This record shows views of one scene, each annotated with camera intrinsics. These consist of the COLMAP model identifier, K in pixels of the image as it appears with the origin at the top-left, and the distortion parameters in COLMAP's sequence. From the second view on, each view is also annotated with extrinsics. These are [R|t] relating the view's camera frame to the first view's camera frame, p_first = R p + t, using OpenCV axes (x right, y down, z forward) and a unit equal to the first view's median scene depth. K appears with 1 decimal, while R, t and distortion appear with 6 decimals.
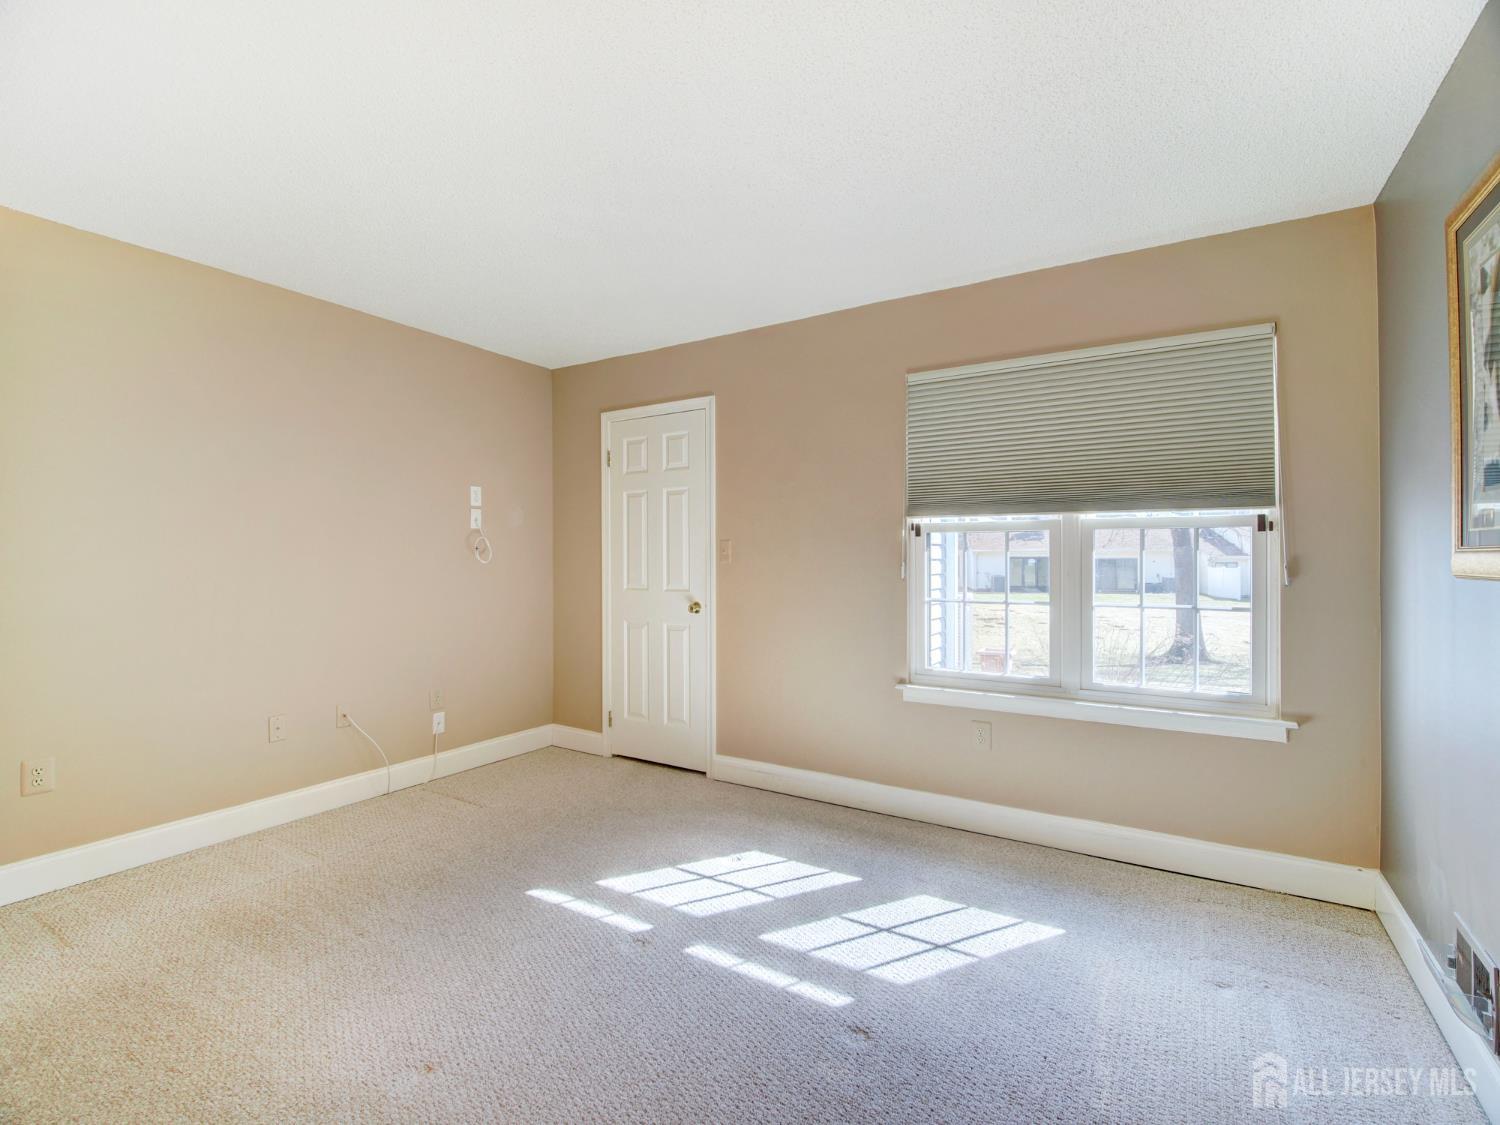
lens RADIAL K [[685.4, 0, 750.0], [0, 685.4, 562.5], [0, 0, 1]] dist [-0.008367, -0.000655]
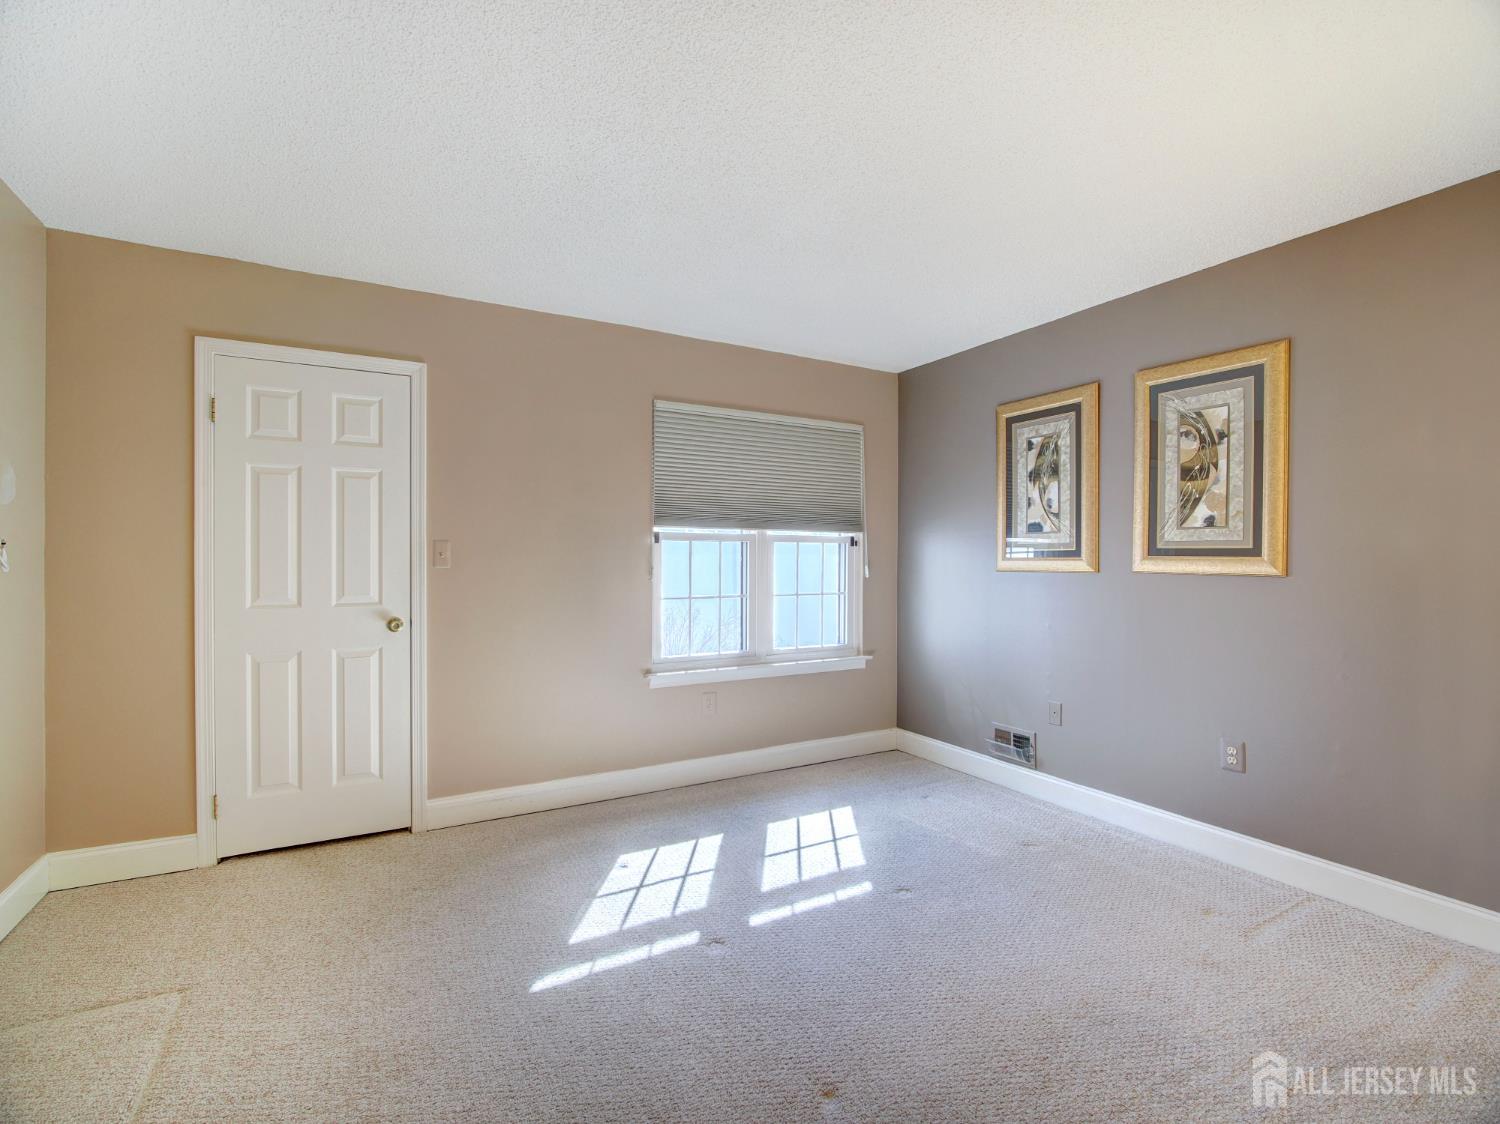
lens RADIAL K [[685.4, 0, 750.0], [0, 685.4, 562.0], [0, 0, 1]] dist [-0.008367, -0.000655]
pose [[0.490308, -0.002461, 0.871546, -0.761007], [0.002400, 0.999996, 0.001473, -0.008767], [-0.871546, 0.001369, 0.490312, 0.340972]]
